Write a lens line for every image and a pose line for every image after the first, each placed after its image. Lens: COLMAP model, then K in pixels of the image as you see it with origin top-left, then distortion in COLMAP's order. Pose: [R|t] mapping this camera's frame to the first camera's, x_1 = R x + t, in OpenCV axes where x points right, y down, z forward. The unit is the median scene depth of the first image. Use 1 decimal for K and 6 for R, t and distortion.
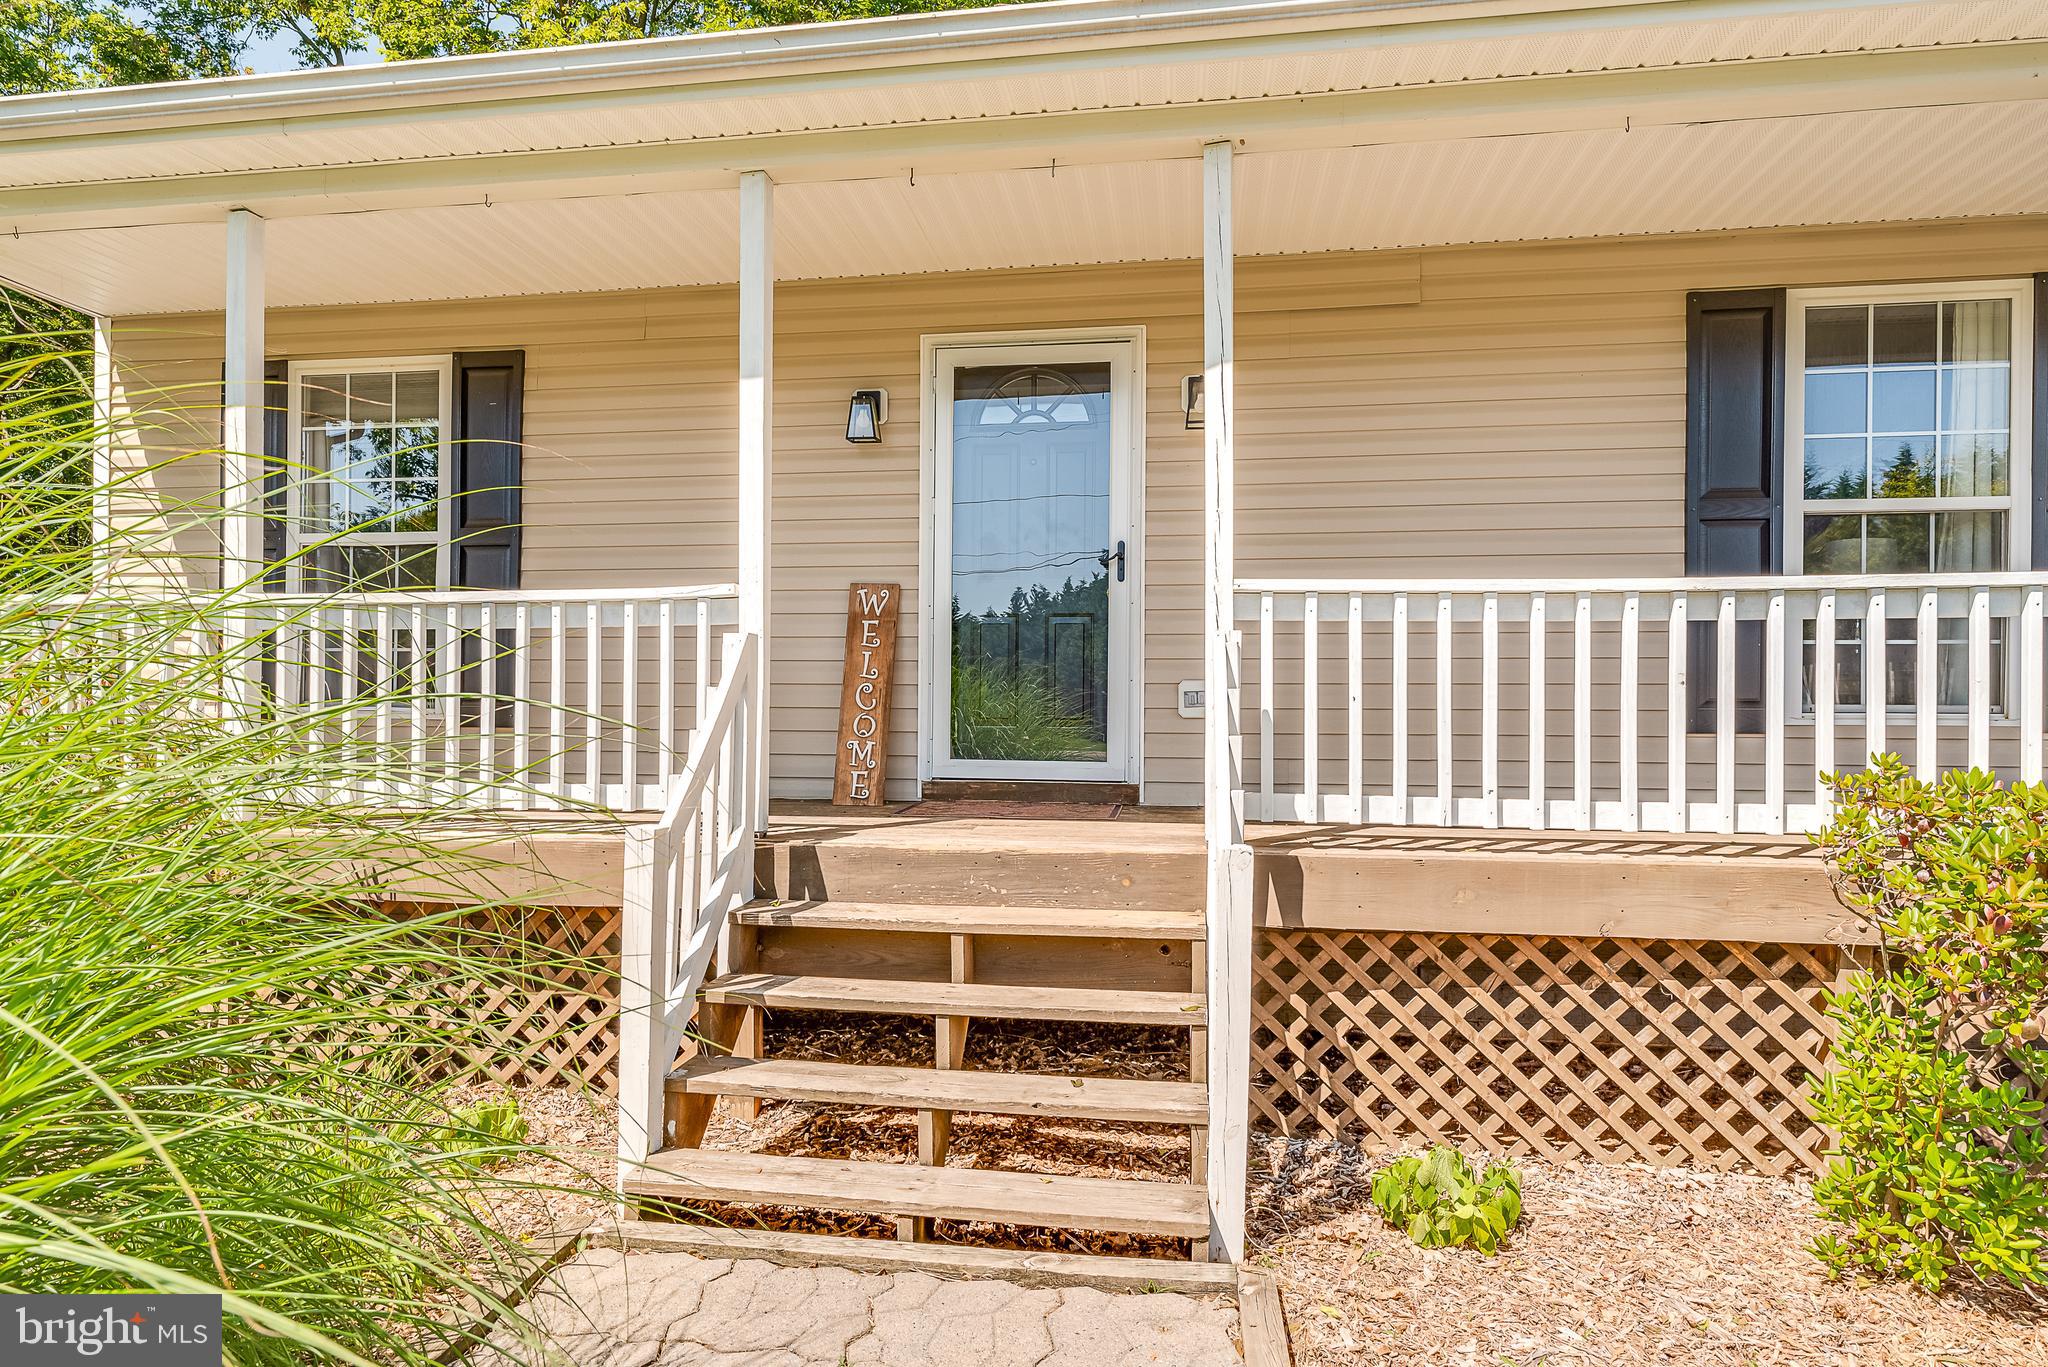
lens RADIAL K [[994.2, 0, 1024.2], [0, 994.2, 674.4], [0, 0, 1]] dist [0.001591, -0.000192]
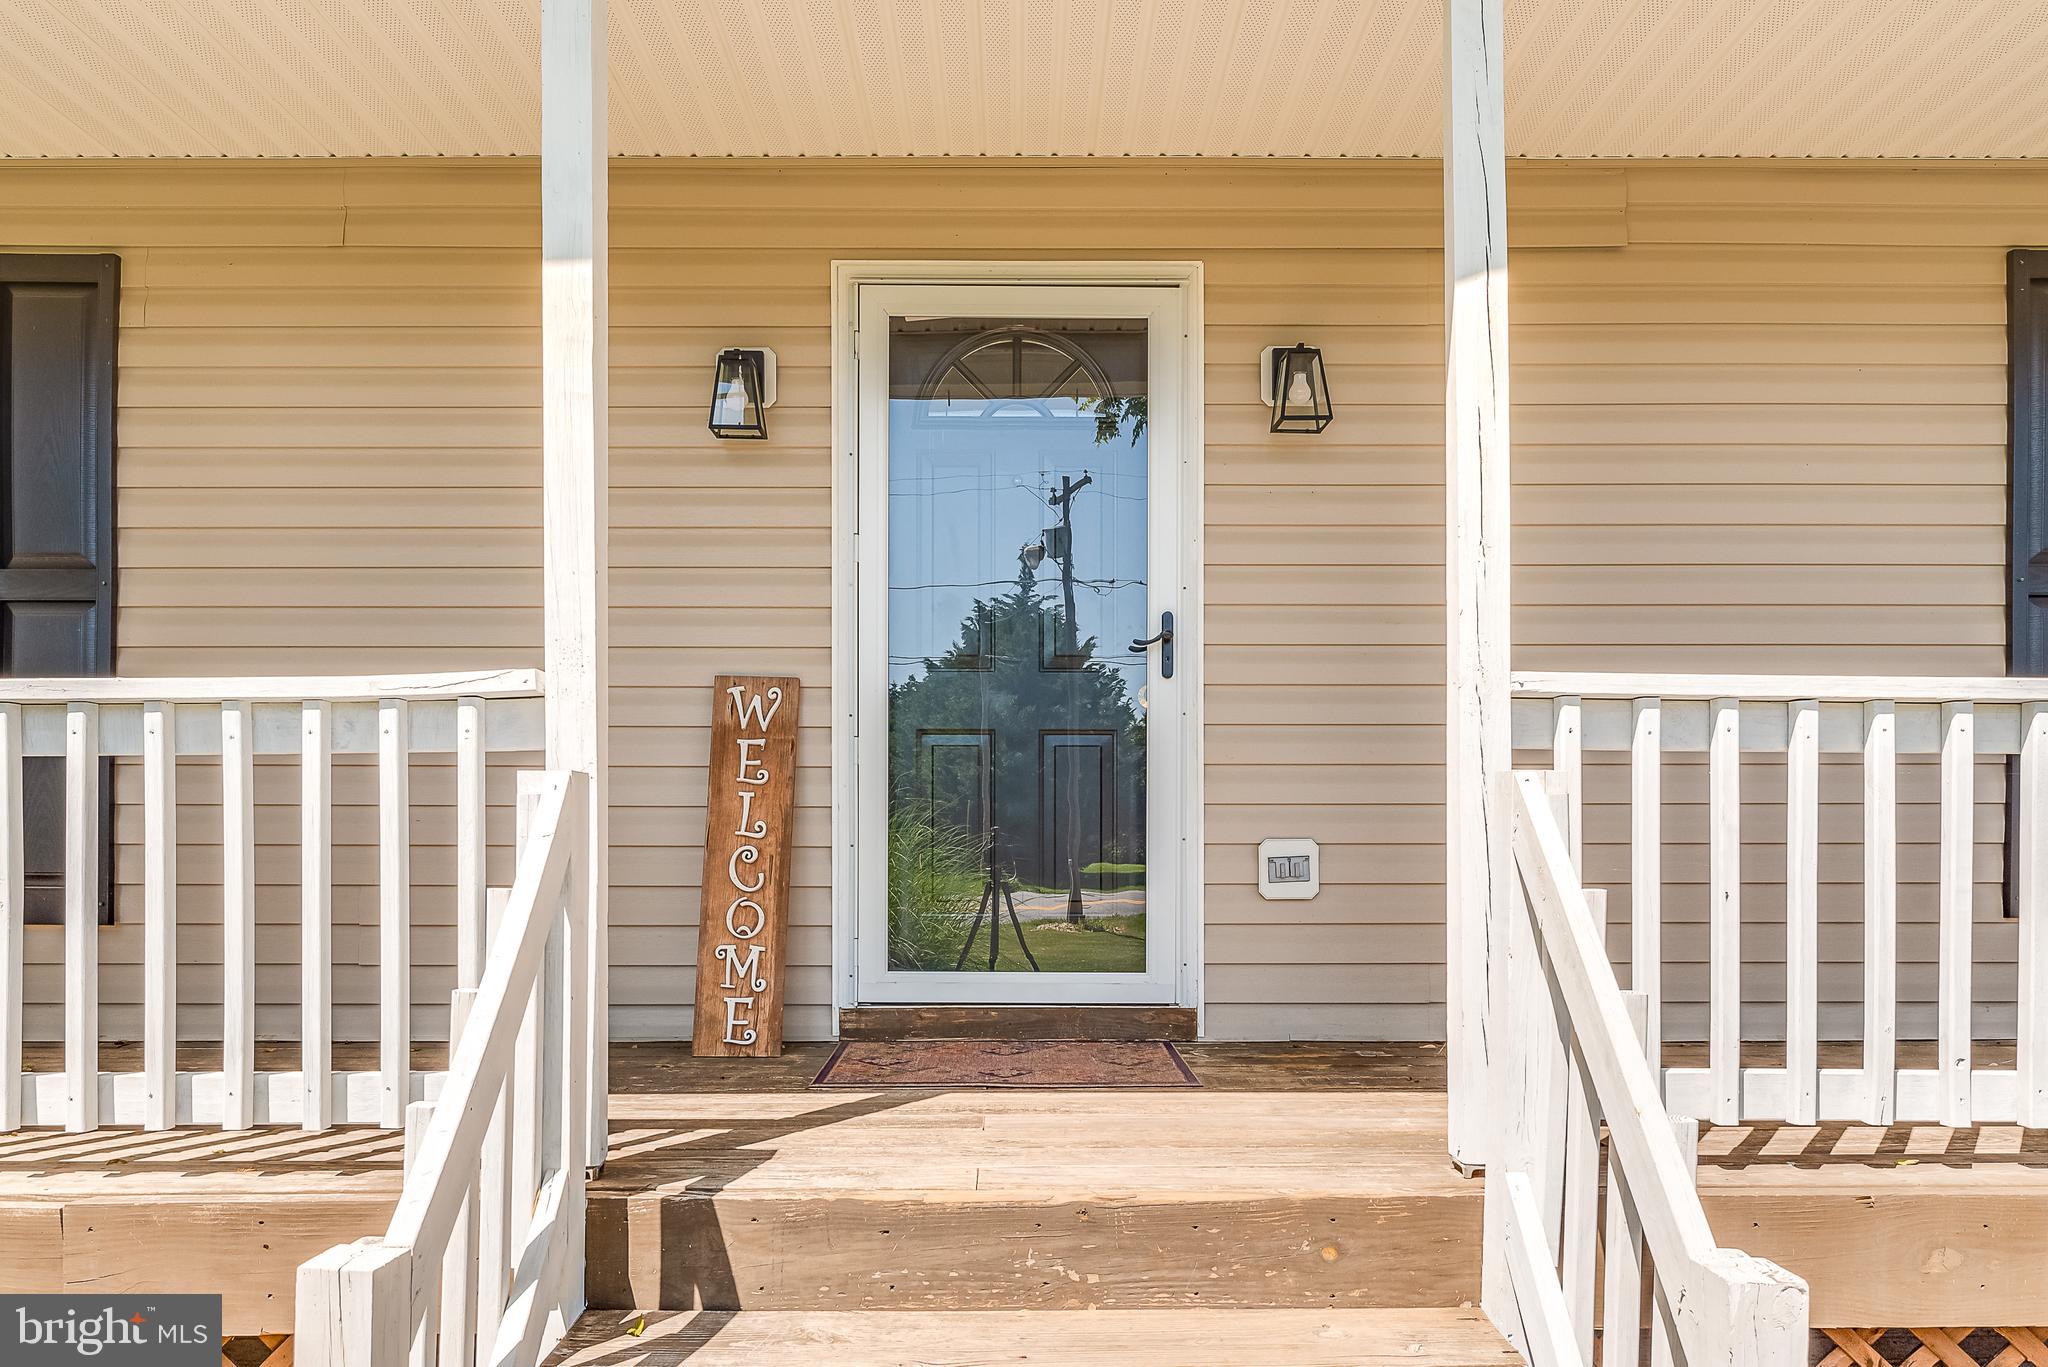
lens RADIAL K [[994.2, 0, 880.1], [0, 994.2, 801.3], [0, 0, 1]] dist [0.001591, -0.000192]
pose [[0.992665, -0.002231, 0.120878, -0.153680], [-0.000321, 0.999778, 0.021089, -0.030380], [-0.120898, -0.020973, 0.992443, 0.411368]]
